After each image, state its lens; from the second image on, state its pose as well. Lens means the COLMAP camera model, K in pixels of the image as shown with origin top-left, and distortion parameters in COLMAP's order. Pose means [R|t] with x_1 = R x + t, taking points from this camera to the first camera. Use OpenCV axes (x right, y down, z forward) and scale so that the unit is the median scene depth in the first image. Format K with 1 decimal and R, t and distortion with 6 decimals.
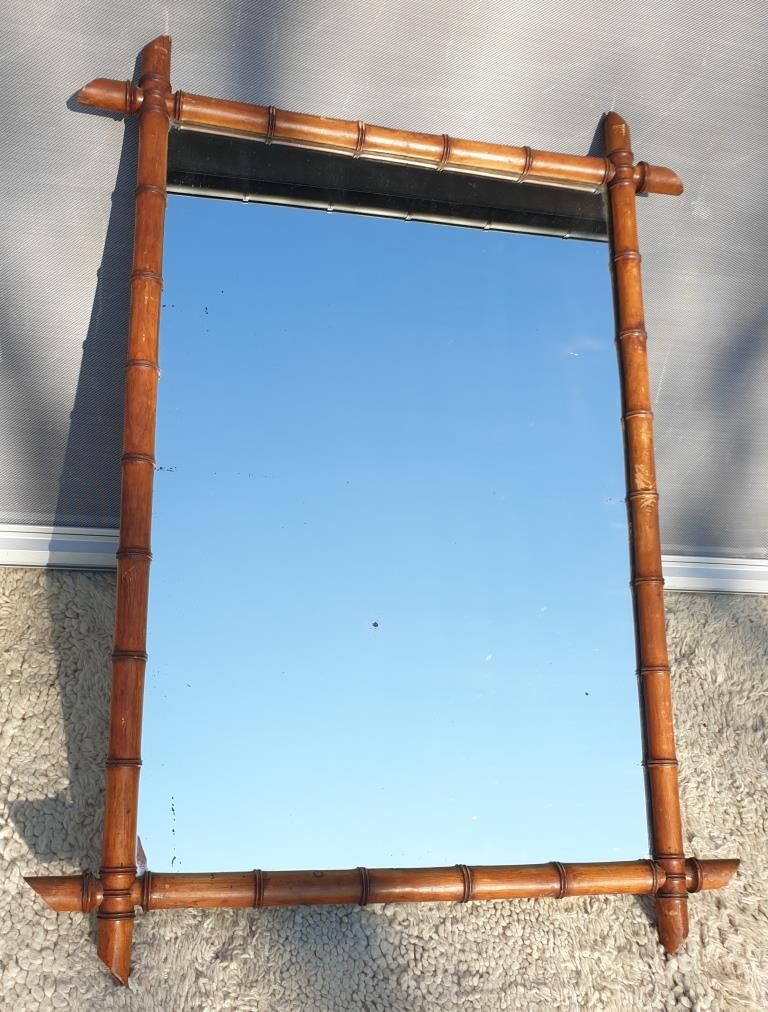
lens RADIAL K [[994.4, 0, 377.9], [0, 994.4, 547.0], [0, 0, 1]] dist [-0.008326, 0.000000]
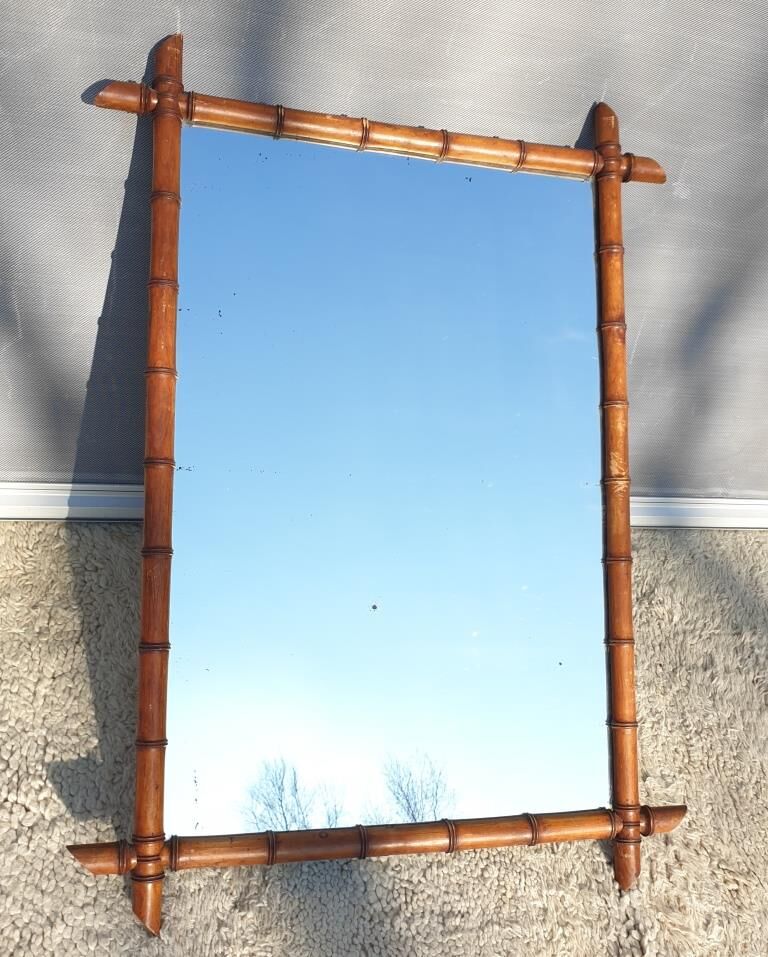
lens RADIAL K [[945.3, 0, 381.1], [0, 945.3, 476.0], [0, 0, 1]] dist [-0.009843, 0.000000]
pose [[0.999364, 0.012665, 0.033322, -0.030962], [-0.016335, 0.993542, 0.112283, -0.181032], [-0.031685, -0.112756, 0.993117, -0.032328]]
